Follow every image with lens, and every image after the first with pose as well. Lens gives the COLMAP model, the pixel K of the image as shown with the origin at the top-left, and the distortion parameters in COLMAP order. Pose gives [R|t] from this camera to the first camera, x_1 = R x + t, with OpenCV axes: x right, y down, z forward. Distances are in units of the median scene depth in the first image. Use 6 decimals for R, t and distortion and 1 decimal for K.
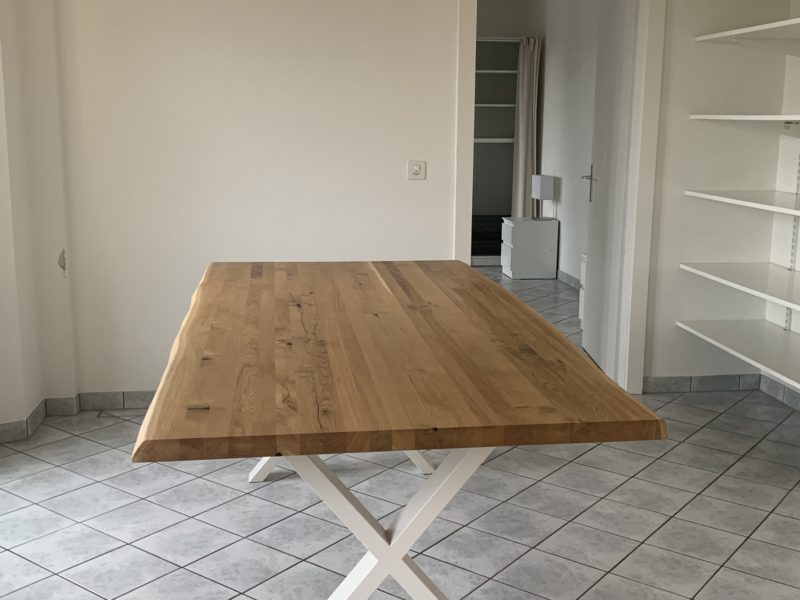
lens RADIAL K [[941.4, 0, 416.9], [0, 941.4, 300.7], [0, 0, 1]] dist [0.190103, -0.543316]
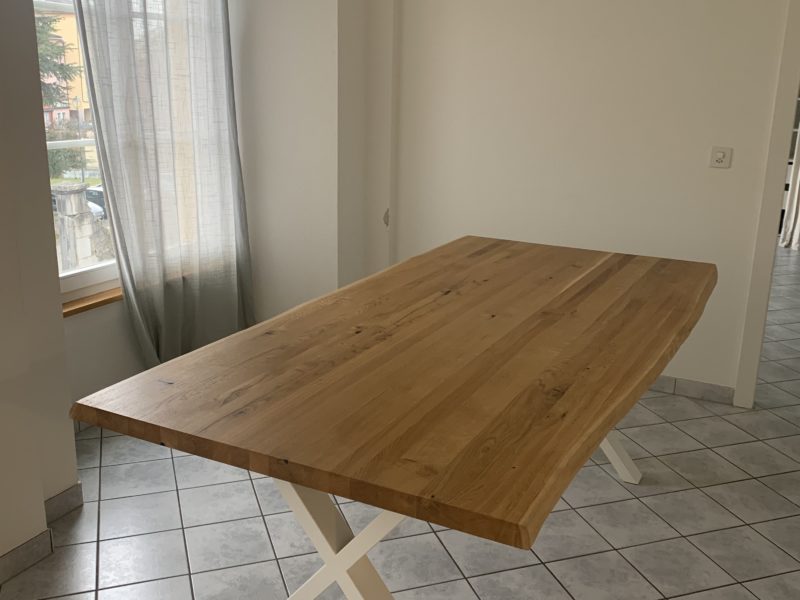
lens RADIAL K [[810.1, 0, 403.5], [0, 810.1, 299.2], [0, 0, 1]] dist [0.117853, -0.240549]
pose [[0.804940, 0.164212, -0.570181, 0.317797], [-0.121733, 0.986204, 0.112172, -0.074934], [0.580734, -0.020882, 0.813825, 0.232016]]
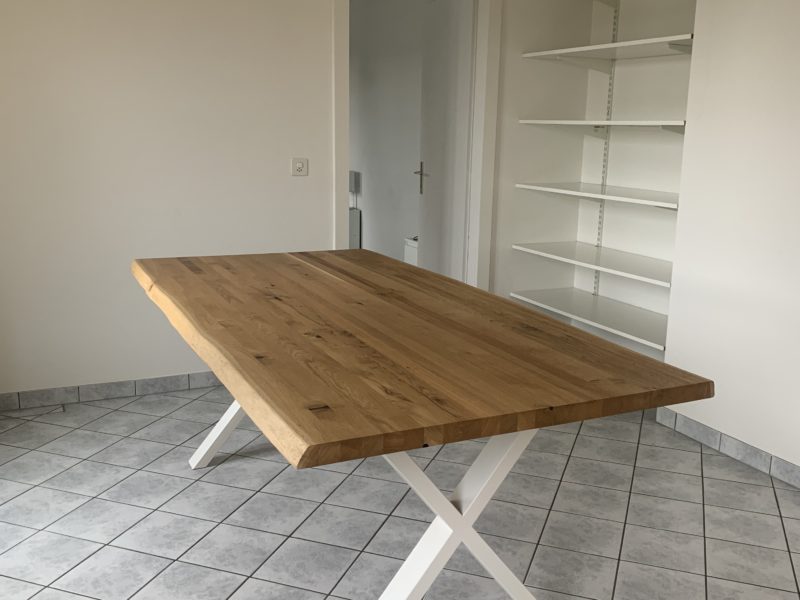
lens RADIAL K [[810.1, 0, 403.5], [0, 810.1, 299.2], [0, 0, 1]] dist [0.117853, -0.240549]
pose [[0.953917, -0.054902, 0.295004, -0.237452], [0.046844, 0.998312, 0.034319, -0.017059], [-0.296390, -0.018918, 0.954880, 0.088158]]
